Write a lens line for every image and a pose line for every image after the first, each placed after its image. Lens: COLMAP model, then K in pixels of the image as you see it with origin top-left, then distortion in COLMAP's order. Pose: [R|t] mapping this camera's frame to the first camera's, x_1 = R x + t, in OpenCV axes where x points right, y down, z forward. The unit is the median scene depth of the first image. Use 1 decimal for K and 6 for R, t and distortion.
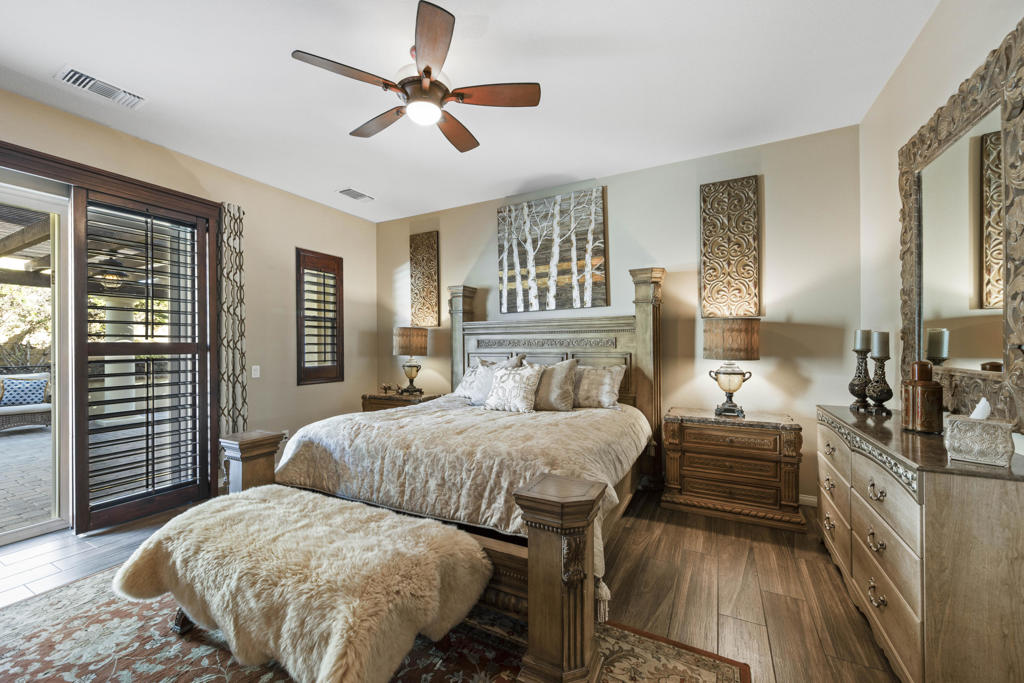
lens RADIAL K [[392.9, 0, 518.2], [0, 392.9, 345.2], [0, 0, 1]] dist [0.001011, -0.000215]
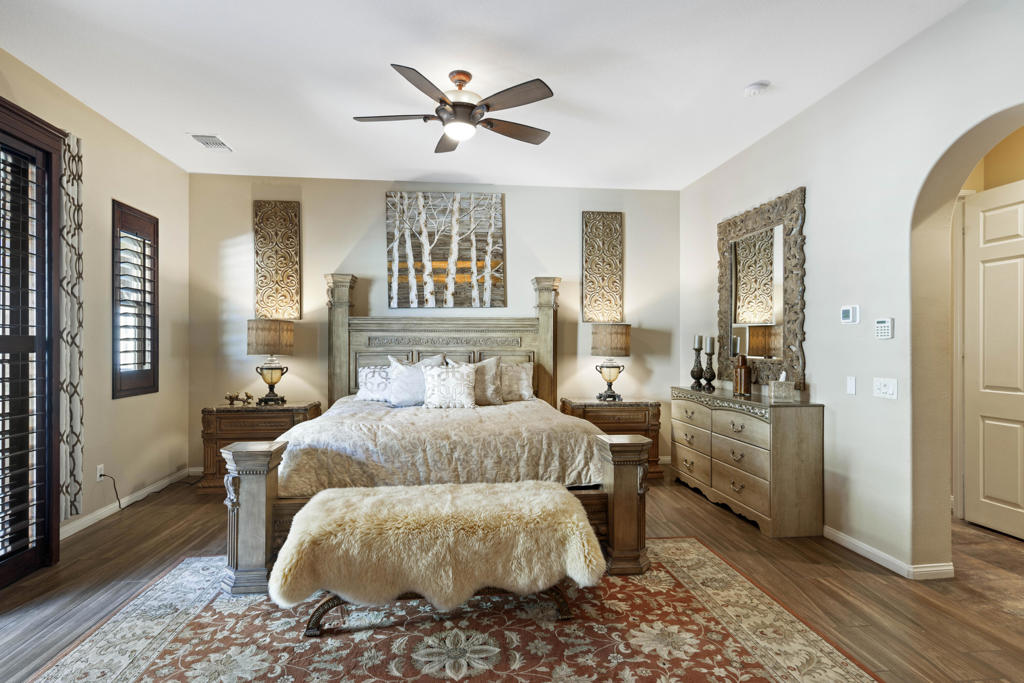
lens RADIAL K [[504.5, 0, 512.0], [0, 504.5, 341.5], [0, 0, 1]] dist [0.001420, -0.000927]
pose [[0.829499, 0.010612, 0.558408, -0.538007], [-0.007765, 0.999942, -0.007468, 0.003147], [-0.558455, 0.001859, 0.829533, -0.146286]]
